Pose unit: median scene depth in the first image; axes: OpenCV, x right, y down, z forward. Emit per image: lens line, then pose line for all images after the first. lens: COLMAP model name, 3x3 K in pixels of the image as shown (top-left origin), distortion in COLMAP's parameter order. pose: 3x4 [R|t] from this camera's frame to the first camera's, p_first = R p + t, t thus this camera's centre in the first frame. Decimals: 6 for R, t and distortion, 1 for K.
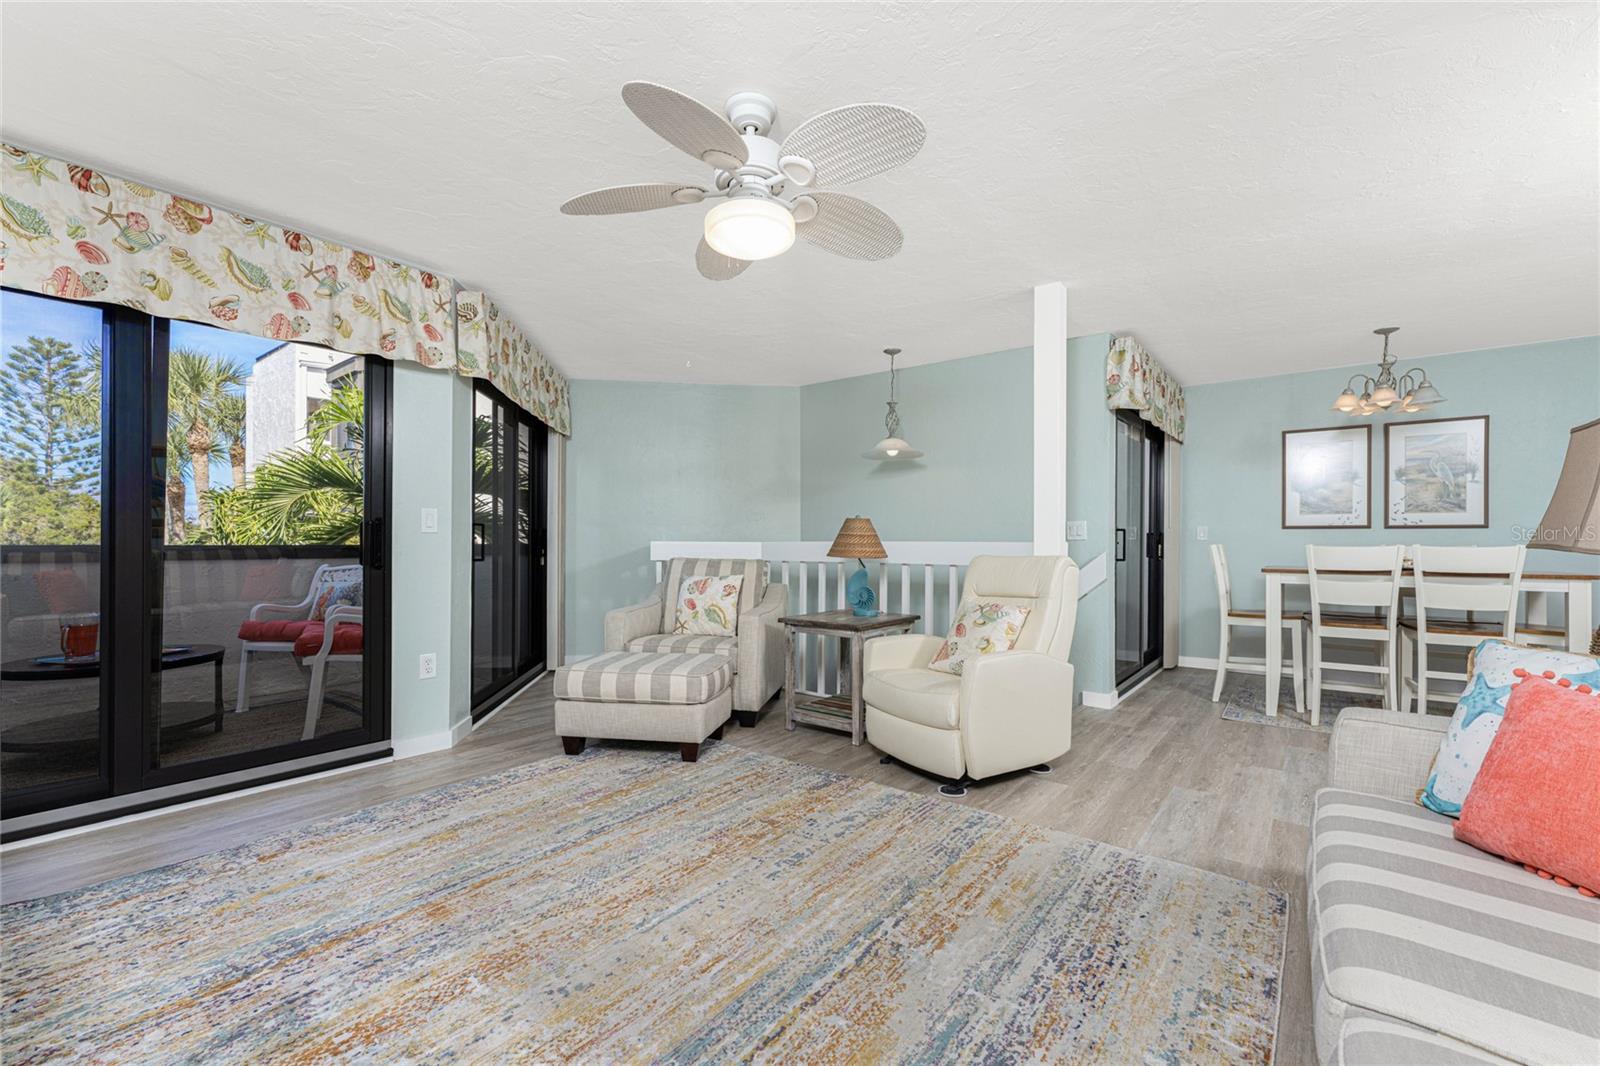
lens RADIAL K [[643.3, 0, 814.1], [0, 643.3, 546.4], [0, 0, 1]] dist [0.001134, -0.000793]
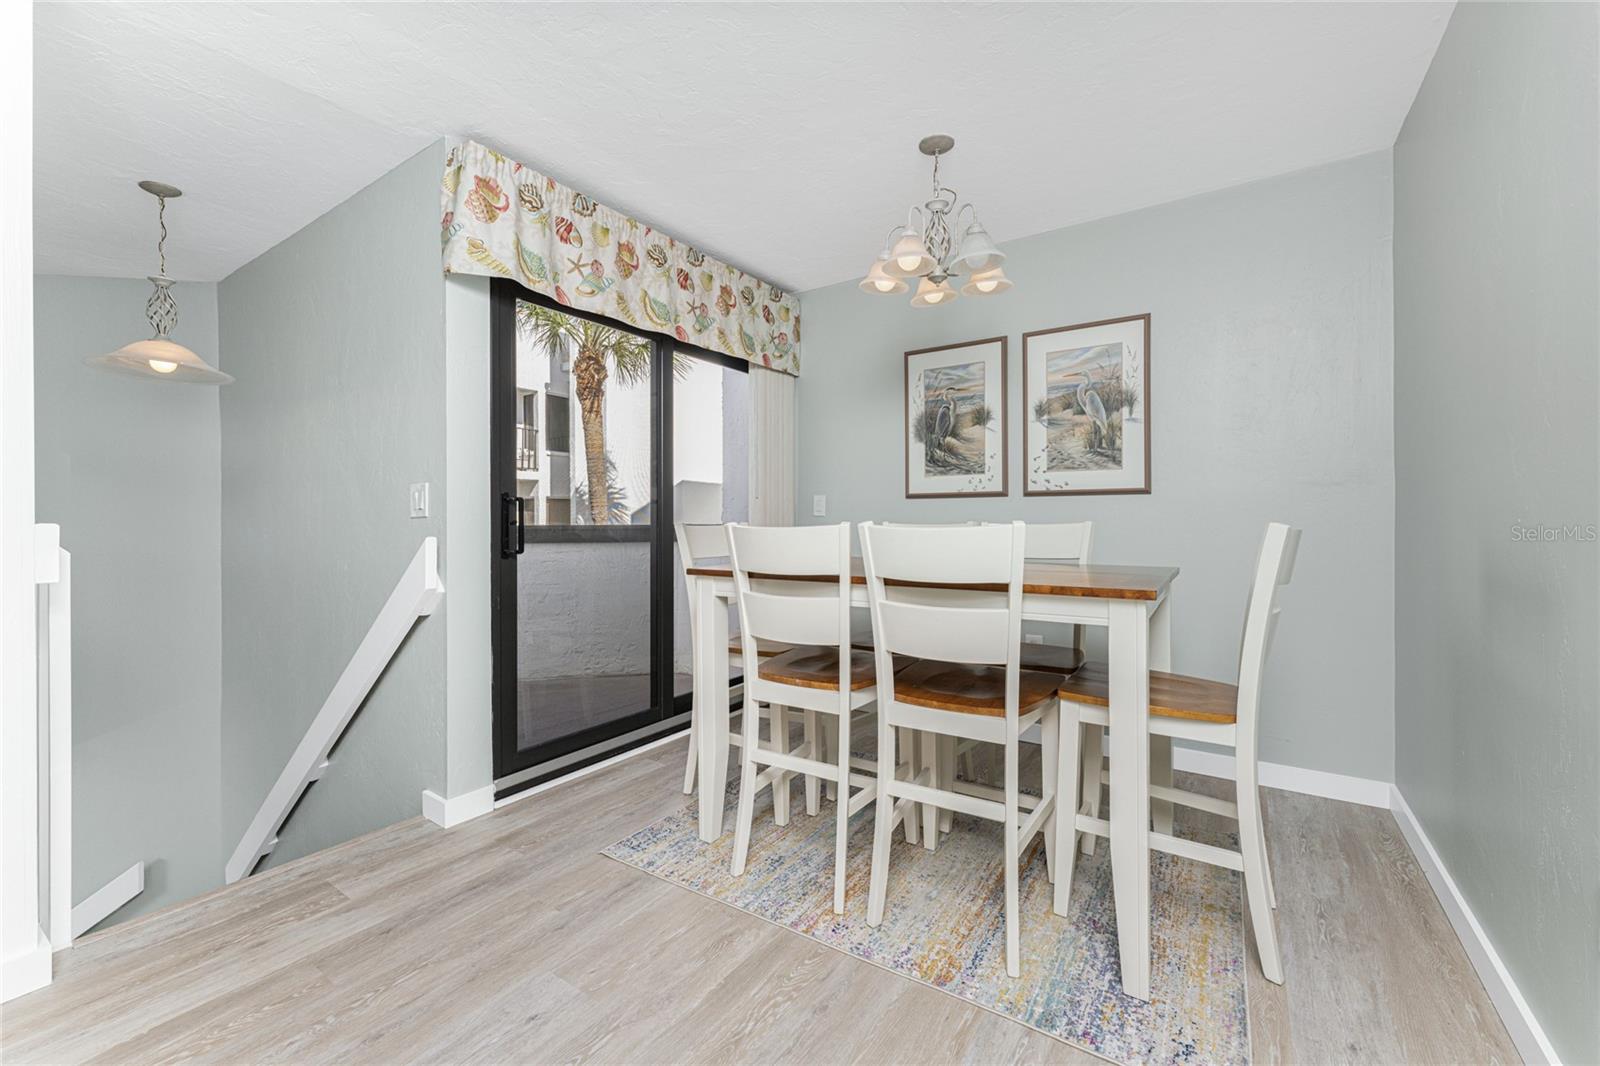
lens RADIAL K [[643.3, 0, 793.0], [0, 643.3, 518.3], [0, 0, 1]] dist [0.001134, -0.000793]
pose [[0.997188, -0.007057, 0.074601, 0.912002], [0.007699, 0.999936, -0.008324, -0.002505], [-0.074538, 0.008875, 0.997179, 0.559238]]
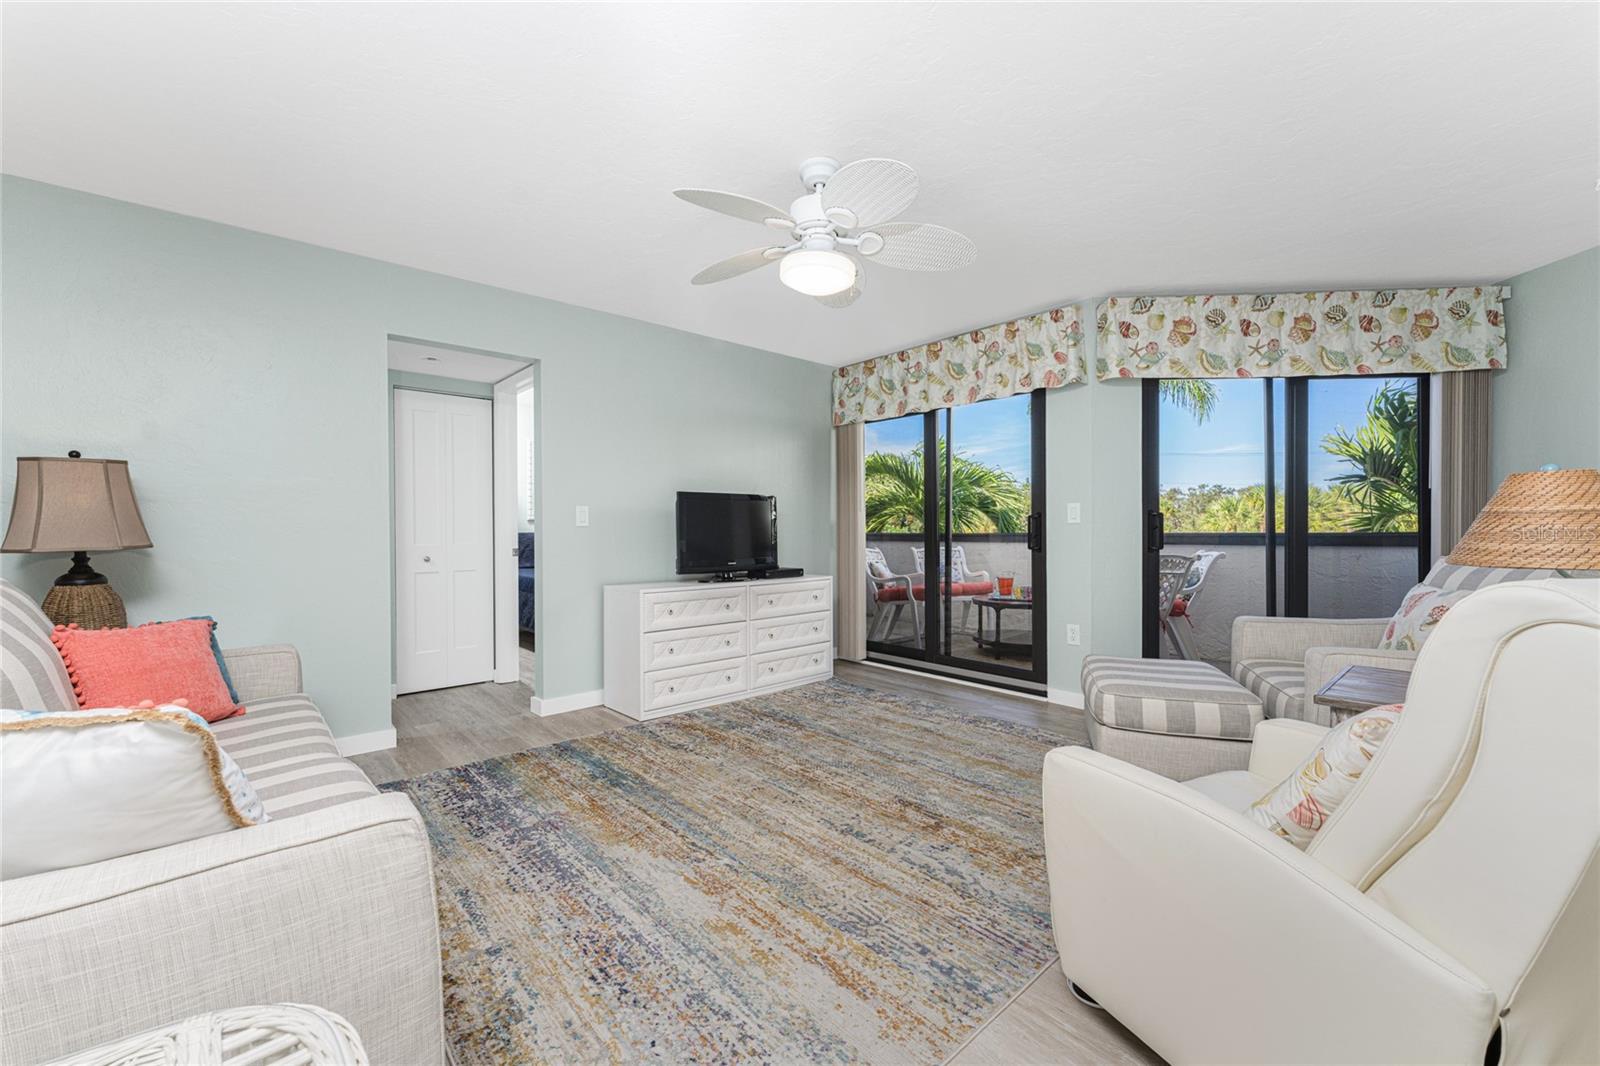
lens RADIAL K [[643.3, 0, 804.4], [0, 643.3, 533.1], [0, 0, 1]] dist [0.001134, -0.000793]
pose [[-0.163430, 0.002643, -0.986551, 0.653330], [-0.002300, 0.999993, 0.003060, -0.004191], [0.986552, 0.002769, -0.163423, 0.699144]]
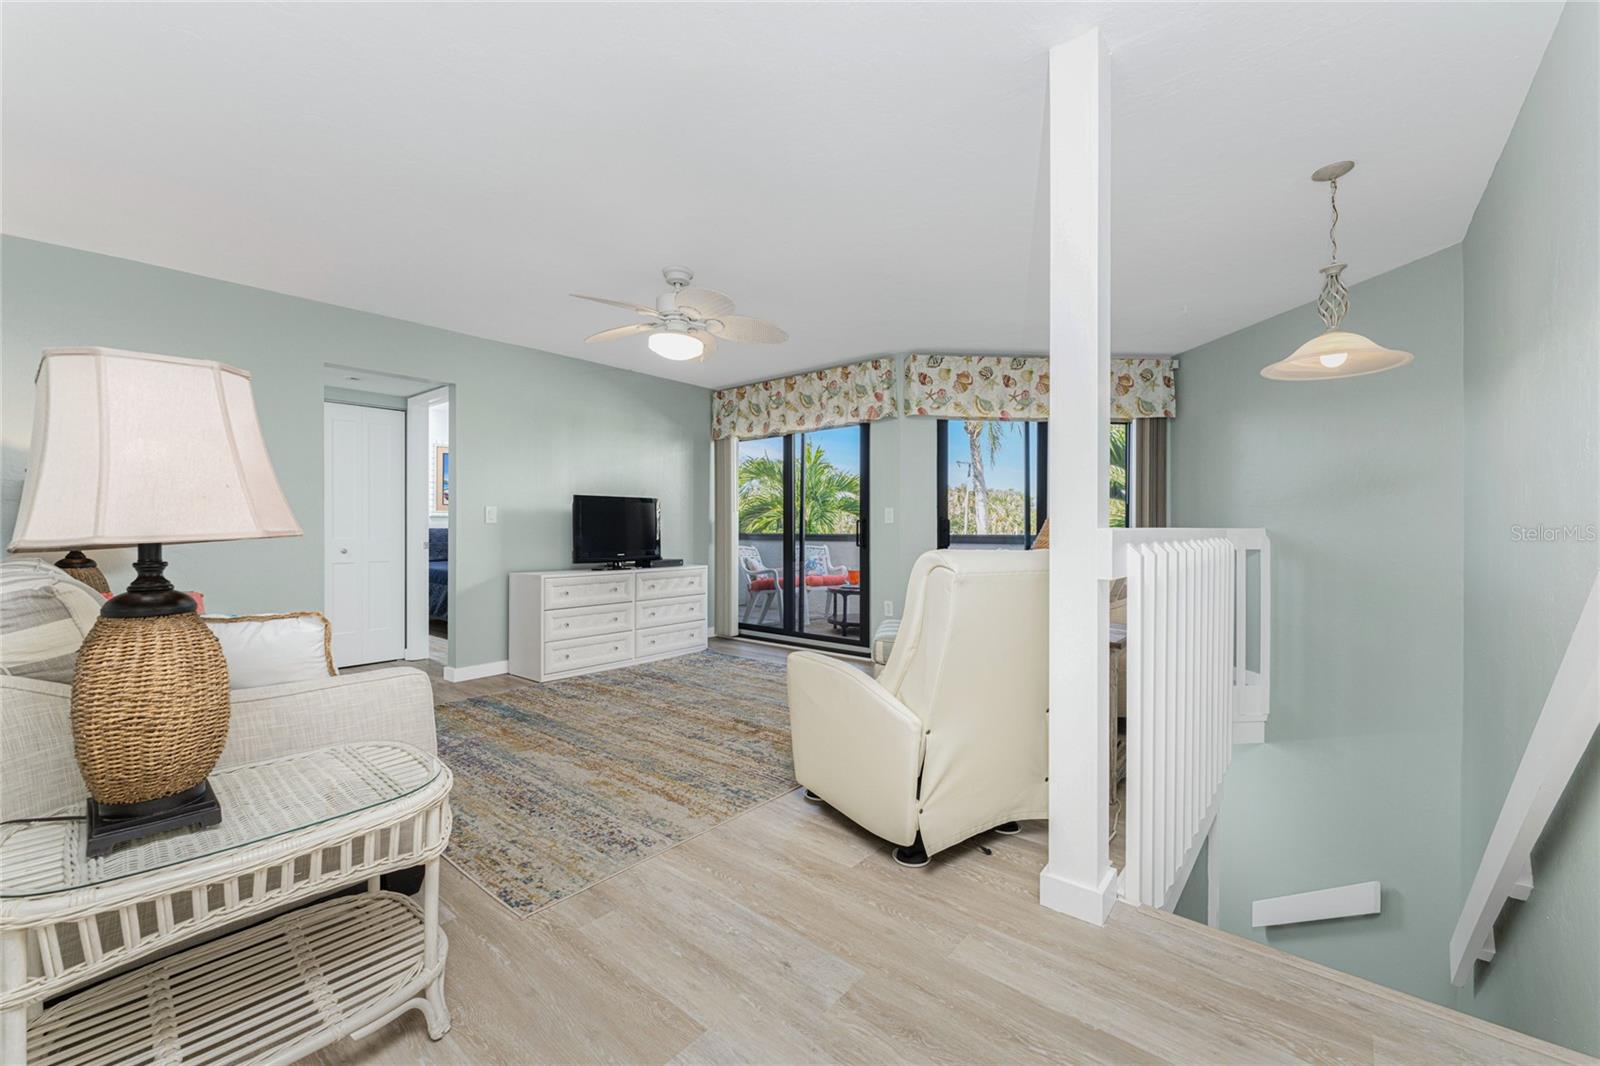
lens RADIAL K [[643.3, 0, 805.3], [0, 643.3, 528.5], [0, 0, 1]] dist [0.001134, -0.000793]
pose [[-0.019660, -0.001526, -0.999806, 0.950349], [-0.006948, 0.999975, -0.001390, -0.003899], [0.999783, 0.006919, -0.019670, 0.821187]]
